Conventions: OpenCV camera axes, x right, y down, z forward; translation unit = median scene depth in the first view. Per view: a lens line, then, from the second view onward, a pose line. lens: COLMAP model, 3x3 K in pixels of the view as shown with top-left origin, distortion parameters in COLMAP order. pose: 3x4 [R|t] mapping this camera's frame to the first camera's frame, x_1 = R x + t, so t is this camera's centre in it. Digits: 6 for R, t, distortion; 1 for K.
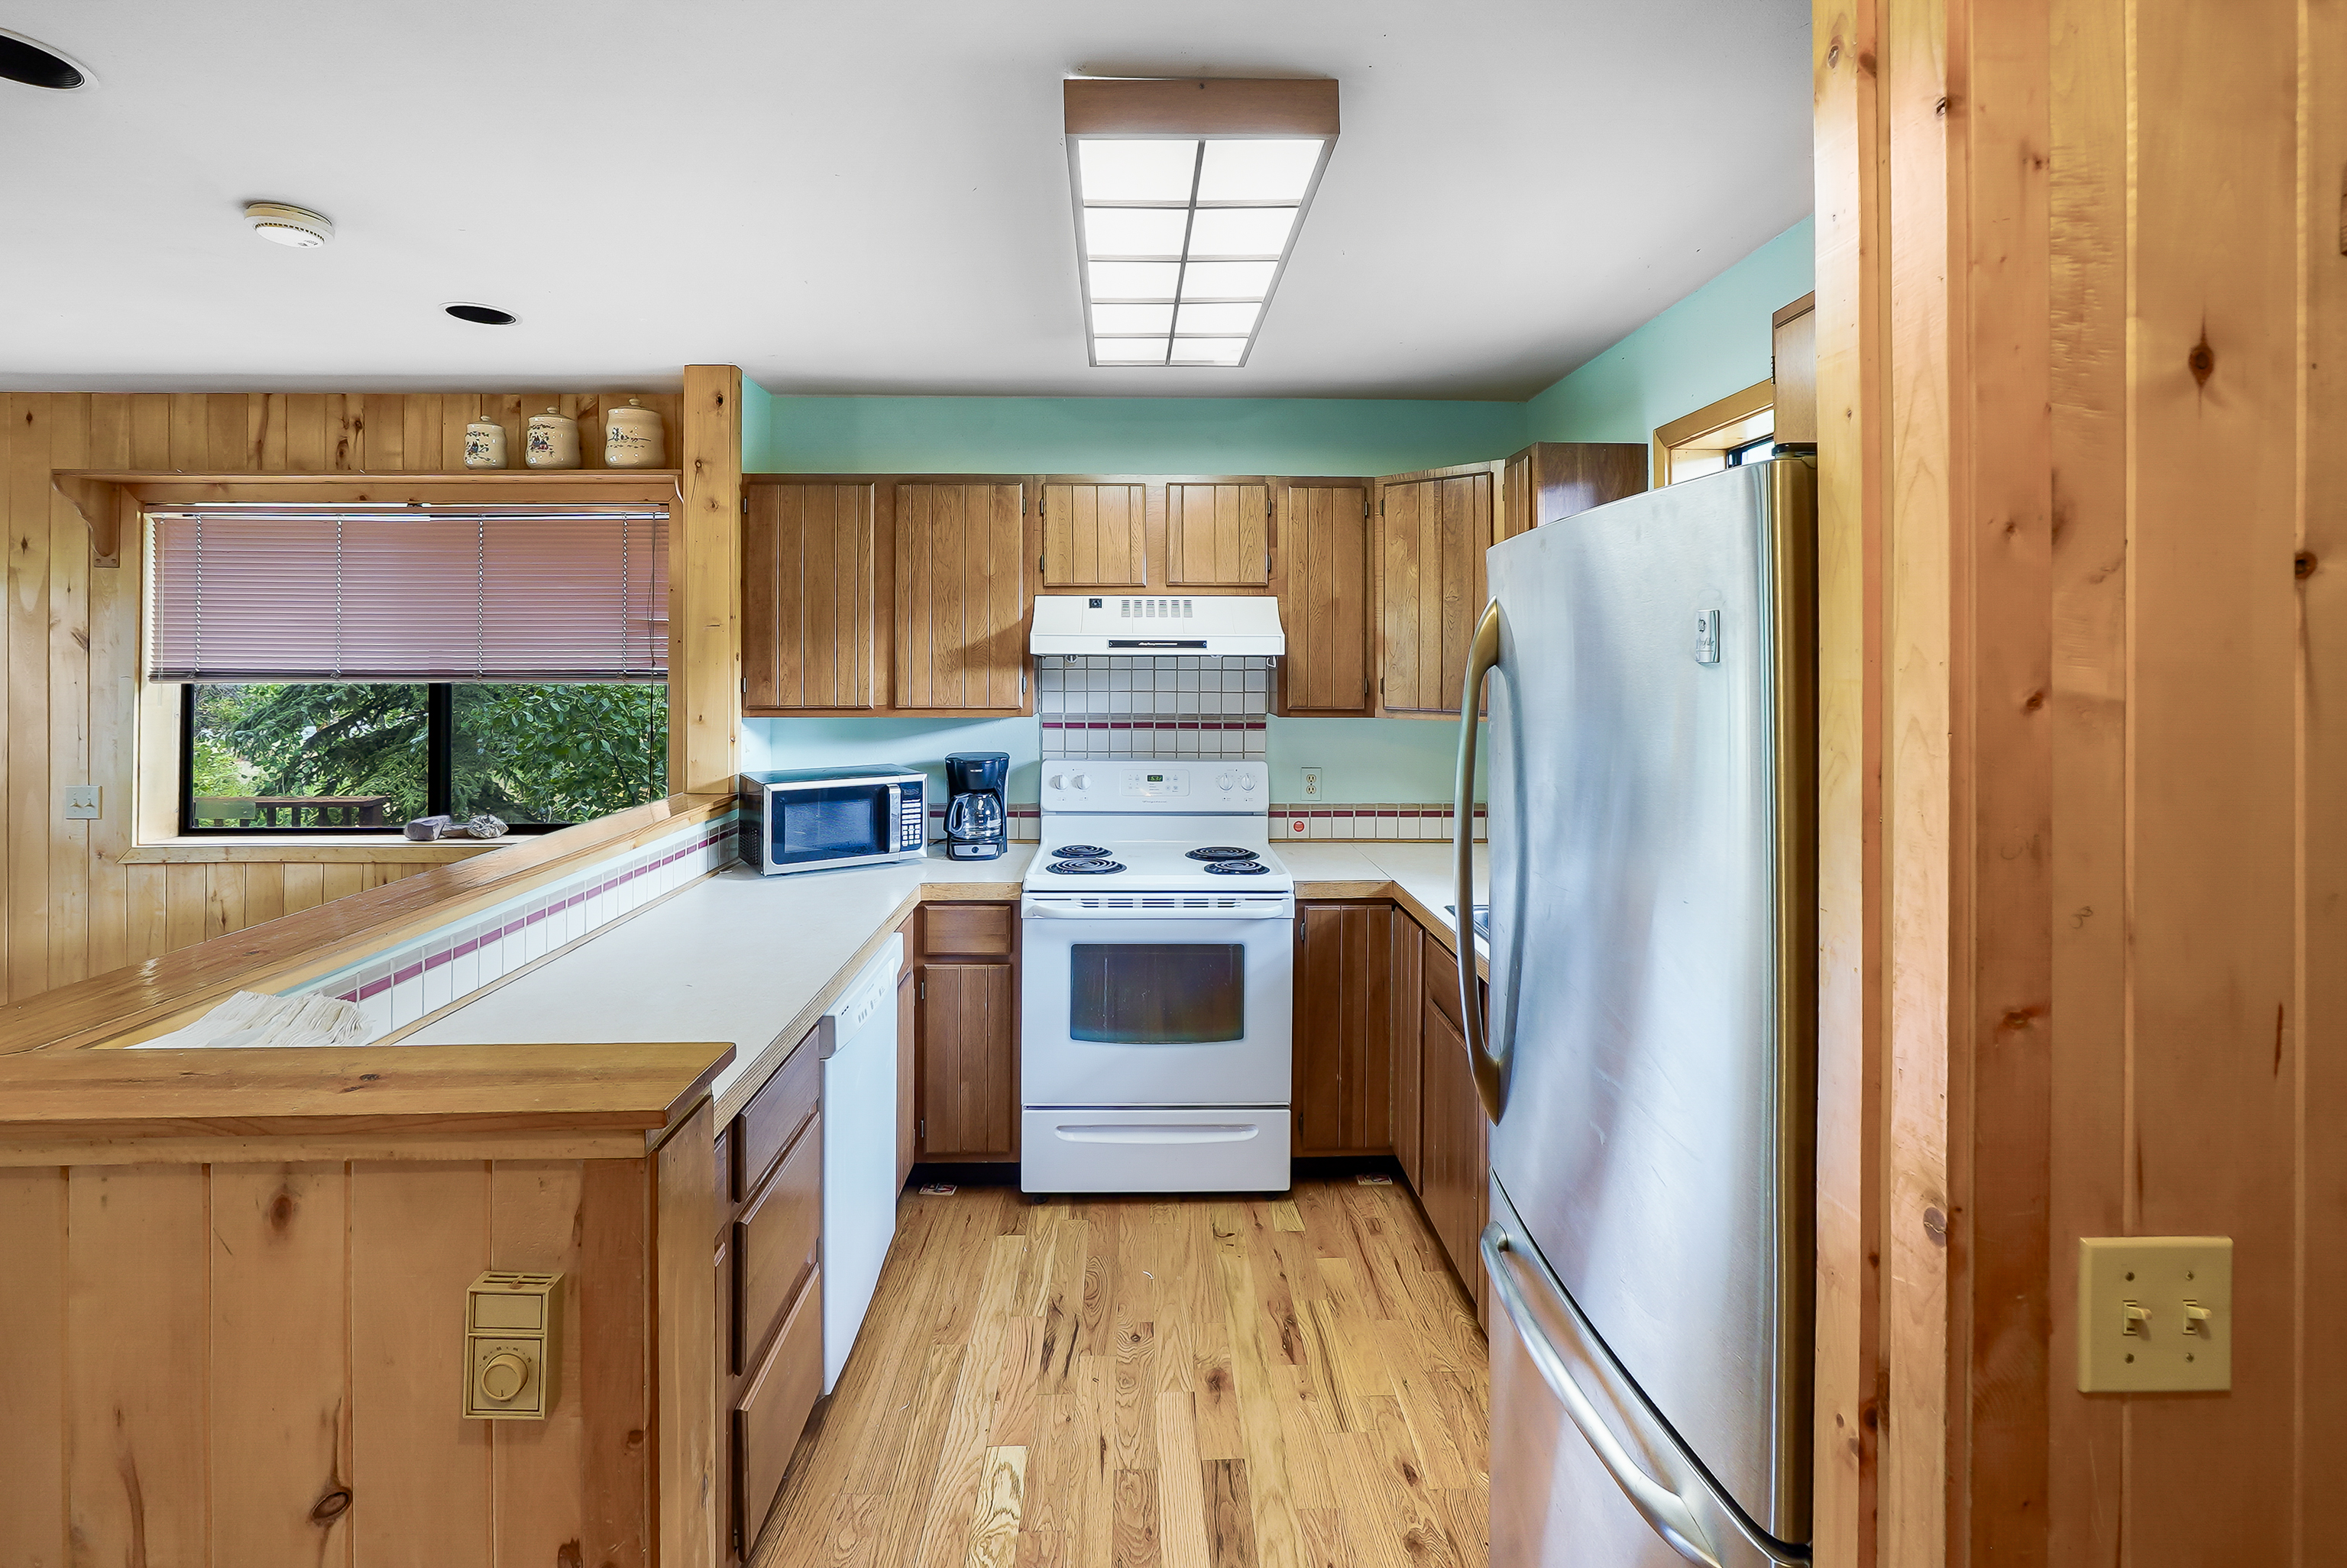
lens RADIAL K [[1036.3, 0, 1125.9], [0, 1036.3, 668.6], [0, 0, 1]] dist [-0.003287, -0.000282]
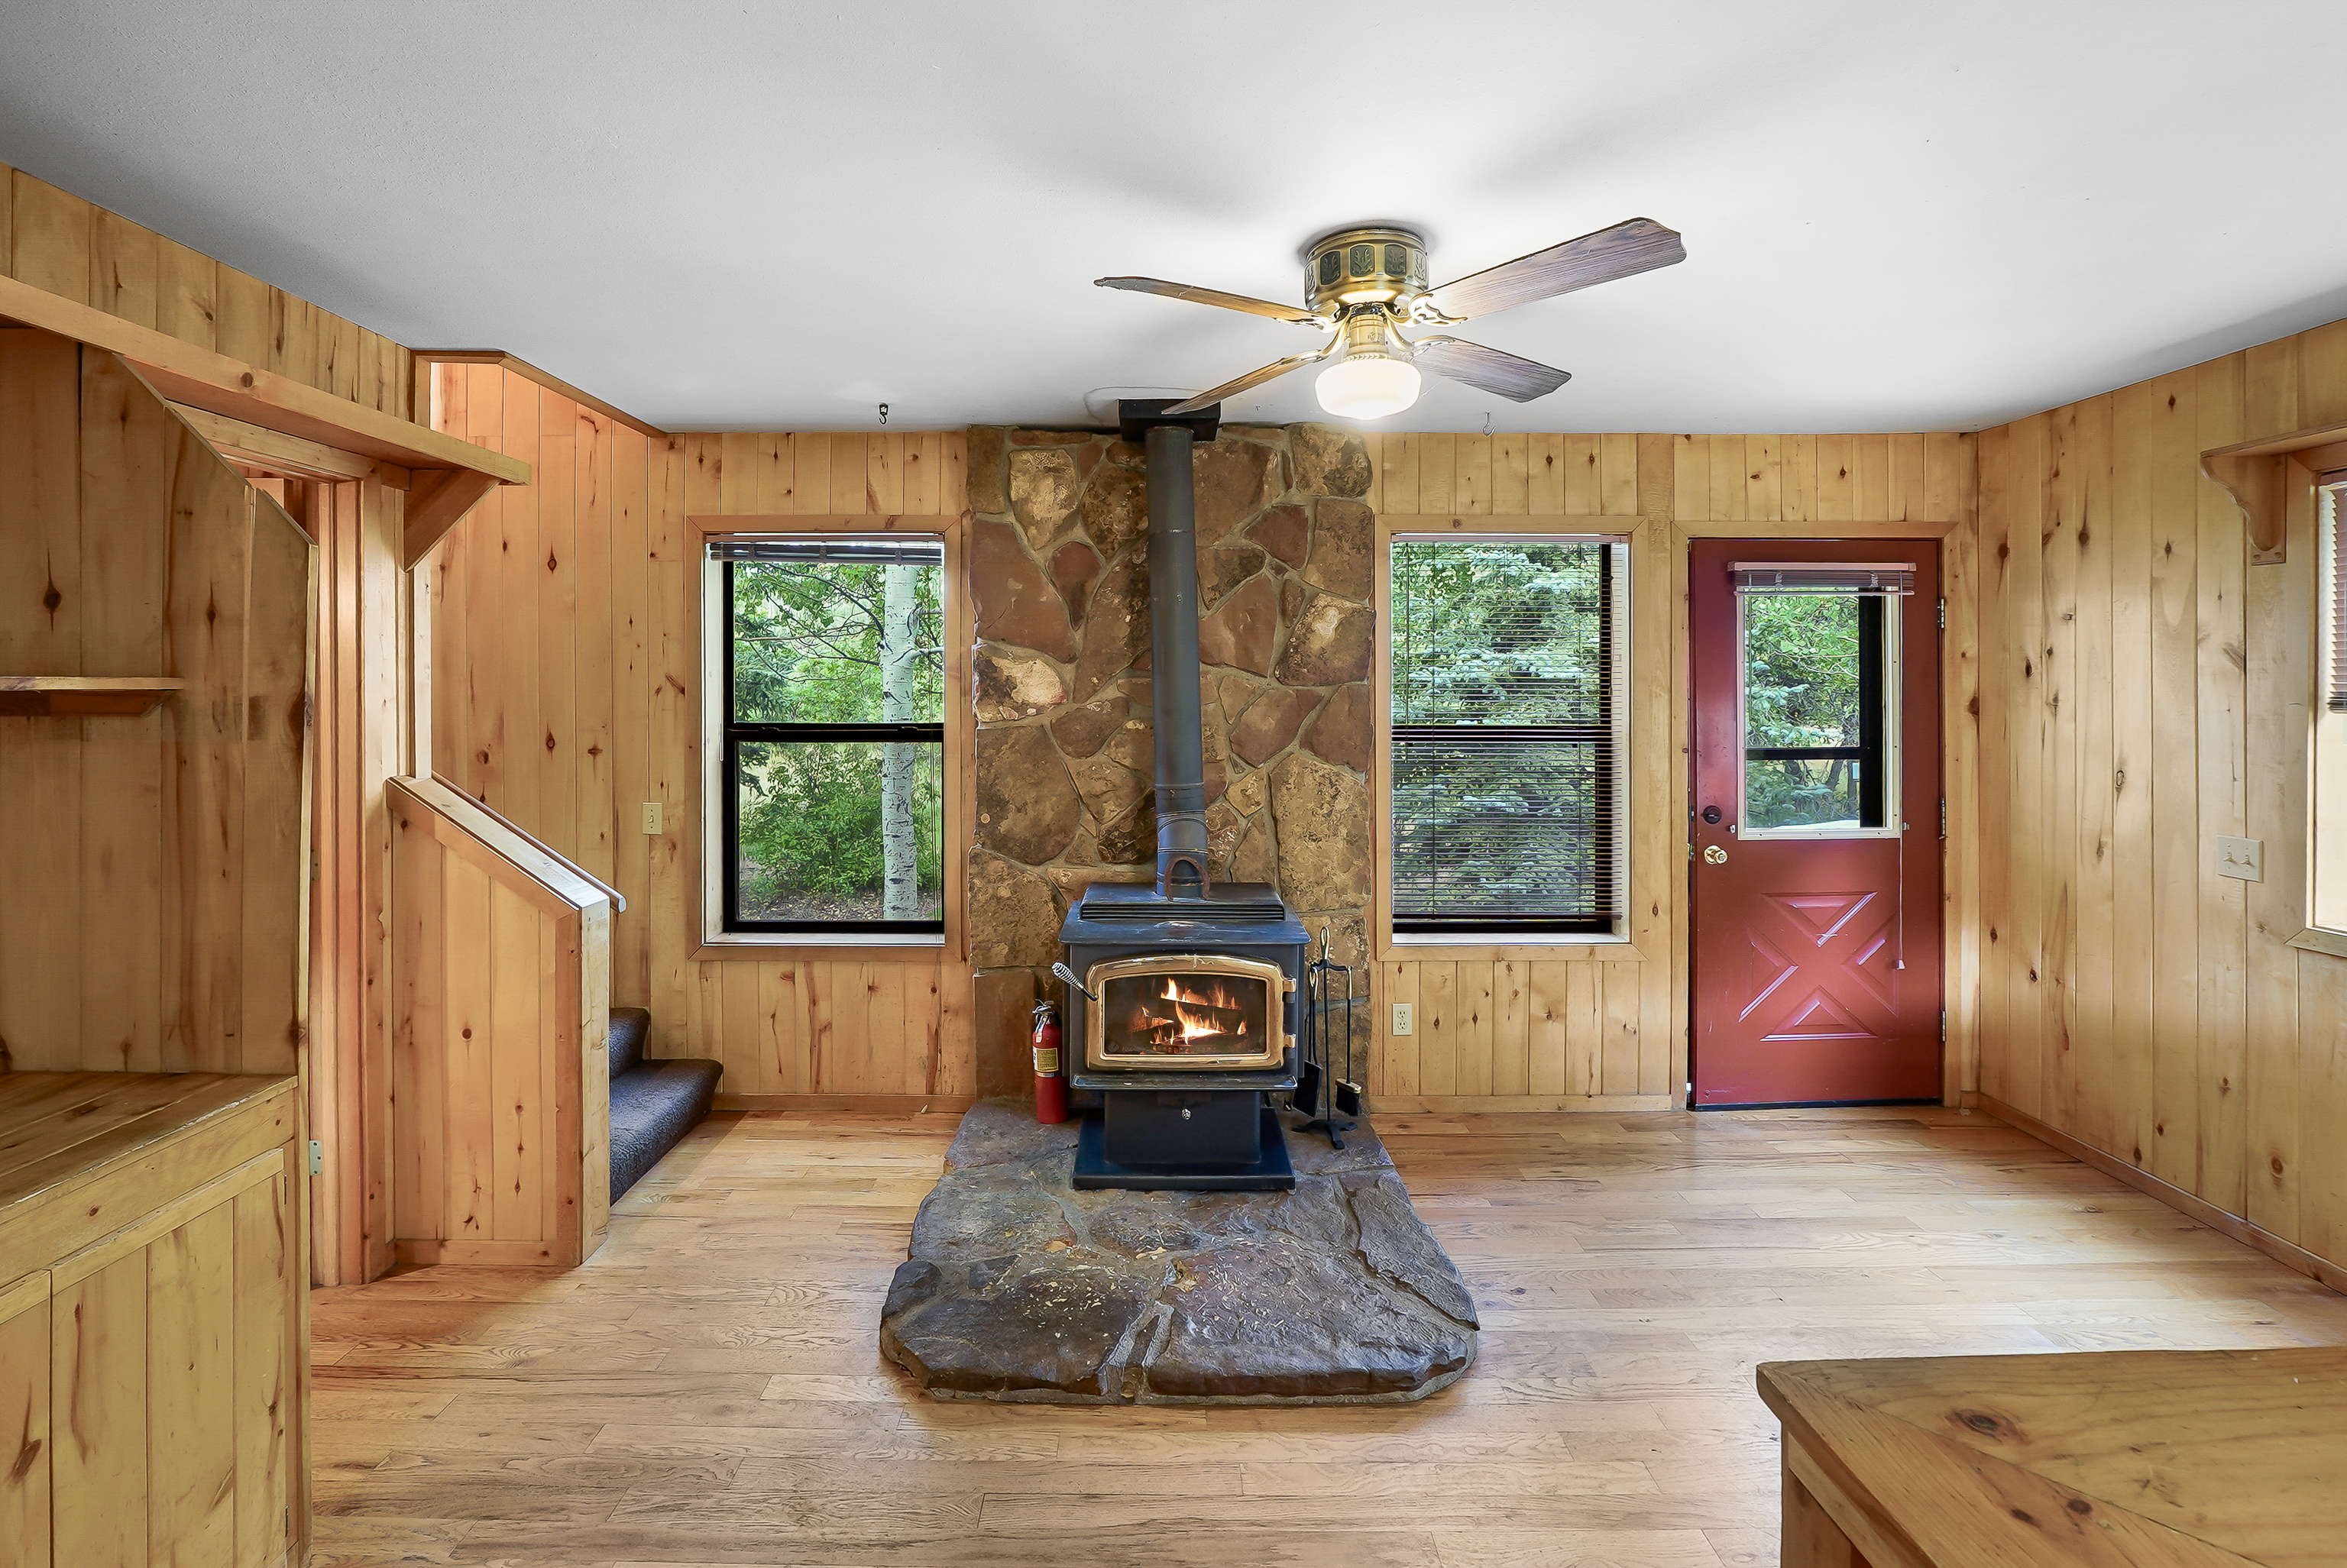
lens RADIAL K [[1036.3, 0, 1162.0], [0, 1036.3, 686.6], [0, 0, 1]] dist [-0.003287, -0.000282]
pose [[-0.020310, -0.001766, -0.999792, -0.183602], [0.004894, 0.999986, -0.001866, -0.007613], [0.999782, -0.004931, -0.020301, 0.172911]]
